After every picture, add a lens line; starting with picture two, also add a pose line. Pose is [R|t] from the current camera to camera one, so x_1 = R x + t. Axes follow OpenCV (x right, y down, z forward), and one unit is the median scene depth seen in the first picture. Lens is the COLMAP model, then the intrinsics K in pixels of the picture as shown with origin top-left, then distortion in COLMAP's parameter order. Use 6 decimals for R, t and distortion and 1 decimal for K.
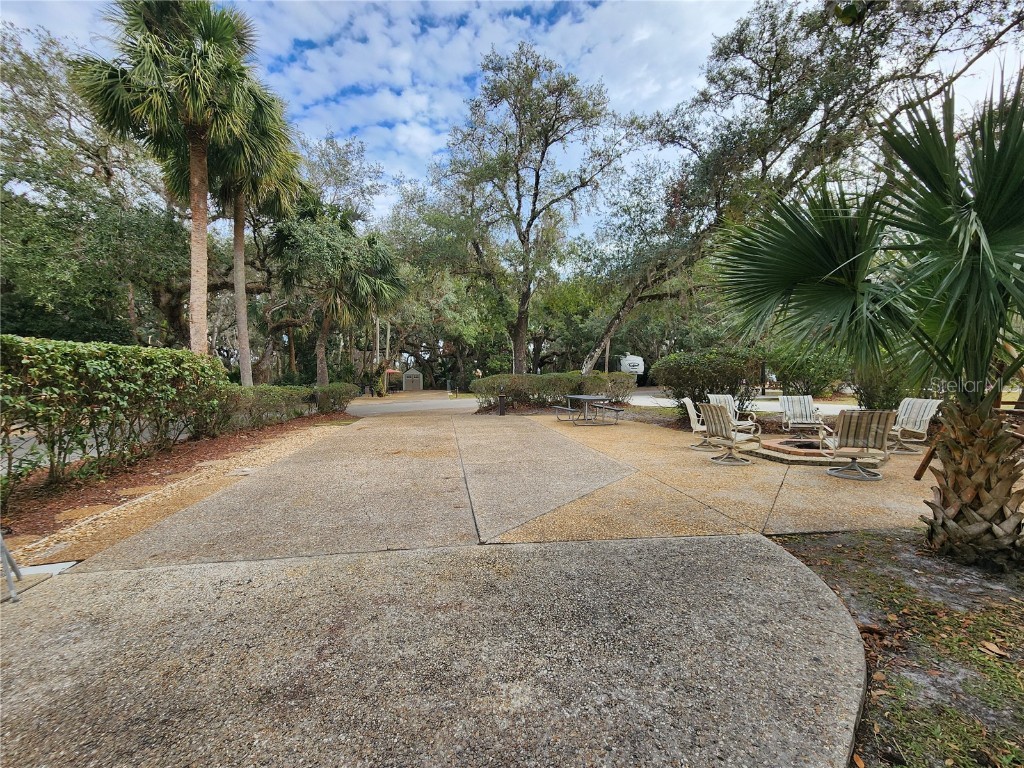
lens RADIAL K [[418.0, 0, 512.0], [0, 418.0, 384.0], [0, 0, 1]] dist [-0.001063, 0.000131]
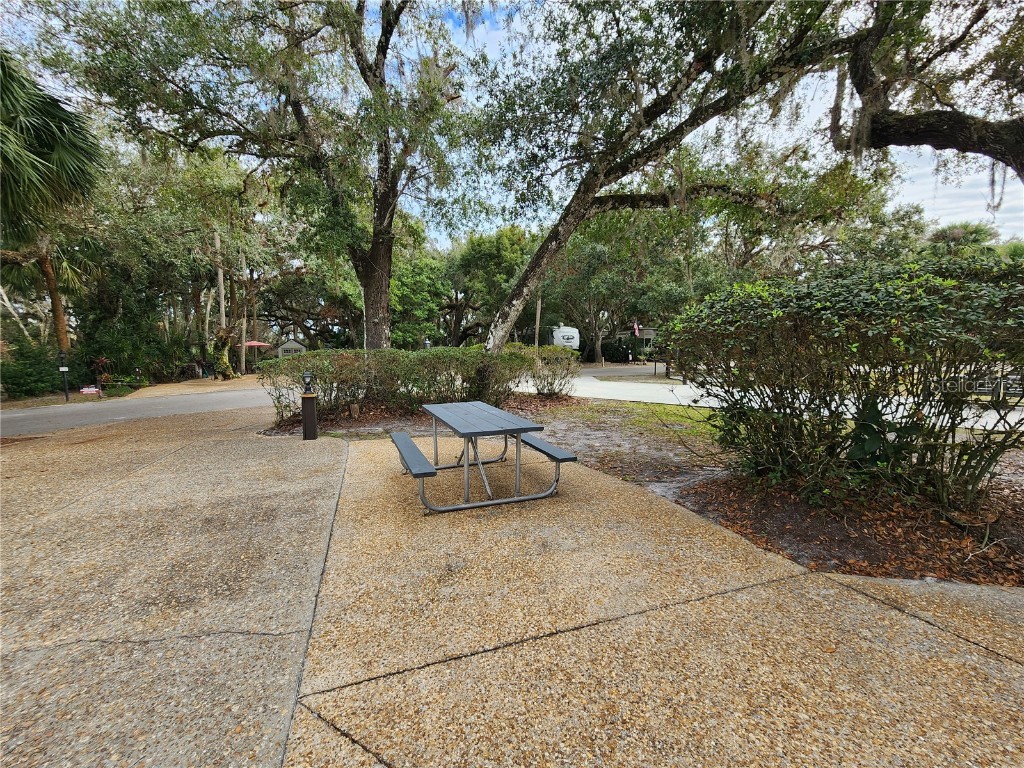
lens RADIAL K [[418.0, 0, 512.0], [0, 418.0, 384.0], [0, 0, 1]] dist [-0.001063, 0.000131]
pose [[0.987090, -0.012283, 0.159697, 0.092085], [0.002341, 0.998055, 0.062293, -0.010535], [-0.160151, -0.061114, 0.985199, 0.386740]]
